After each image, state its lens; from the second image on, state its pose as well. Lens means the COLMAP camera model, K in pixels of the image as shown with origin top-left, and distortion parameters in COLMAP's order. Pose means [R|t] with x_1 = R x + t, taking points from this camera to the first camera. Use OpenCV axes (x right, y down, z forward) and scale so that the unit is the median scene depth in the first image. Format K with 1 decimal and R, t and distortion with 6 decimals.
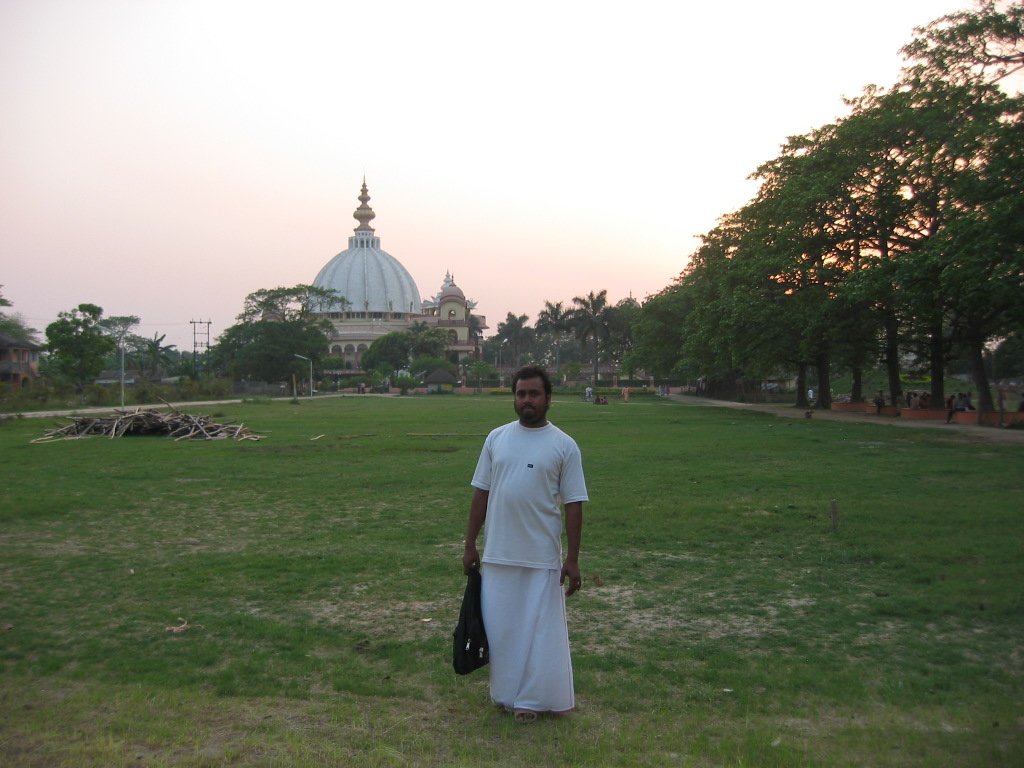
lens RADIAL K [[1074.4, 0, 509.7], [0, 1074.4, 394.6], [0, 0, 1]] dist [-0.131075, 0.126311]
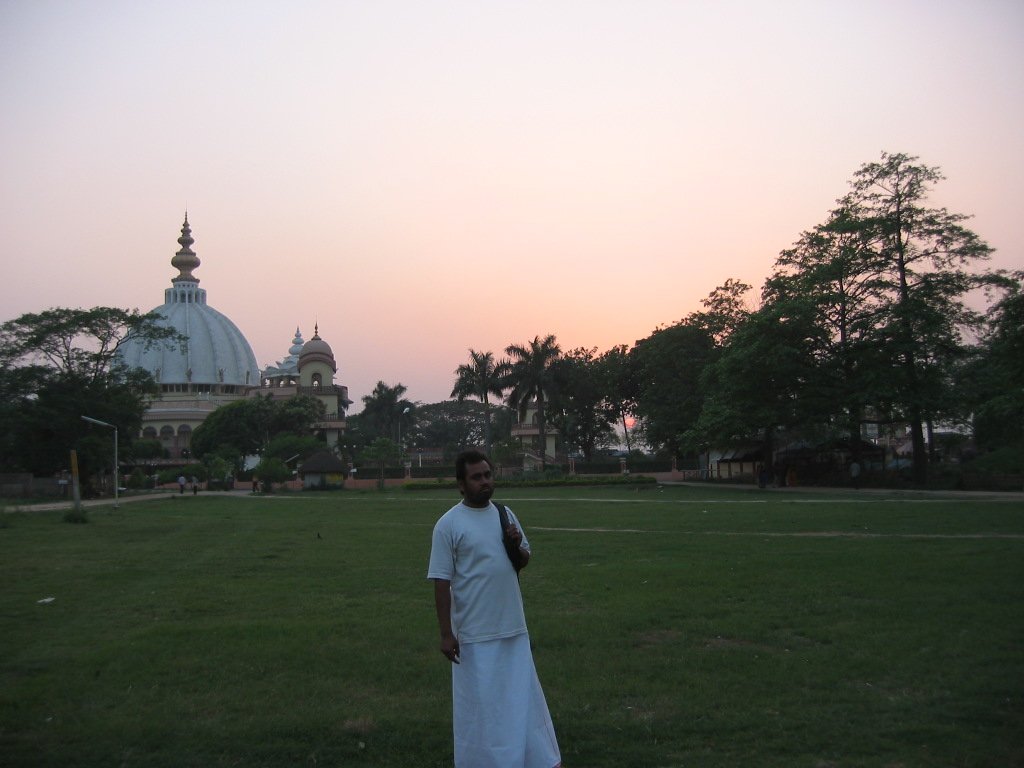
lens RADIAL K [[1074.4, 0, 509.7], [0, 1074.4, 394.6], [0, 0, 1]] dist [-0.131075, 0.126311]
pose [[0.984671, -0.008222, 0.174227, -0.044417], [0.023090, 0.996242, -0.083483, -0.000931], [-0.172886, 0.086226, 0.981160, 0.236218]]
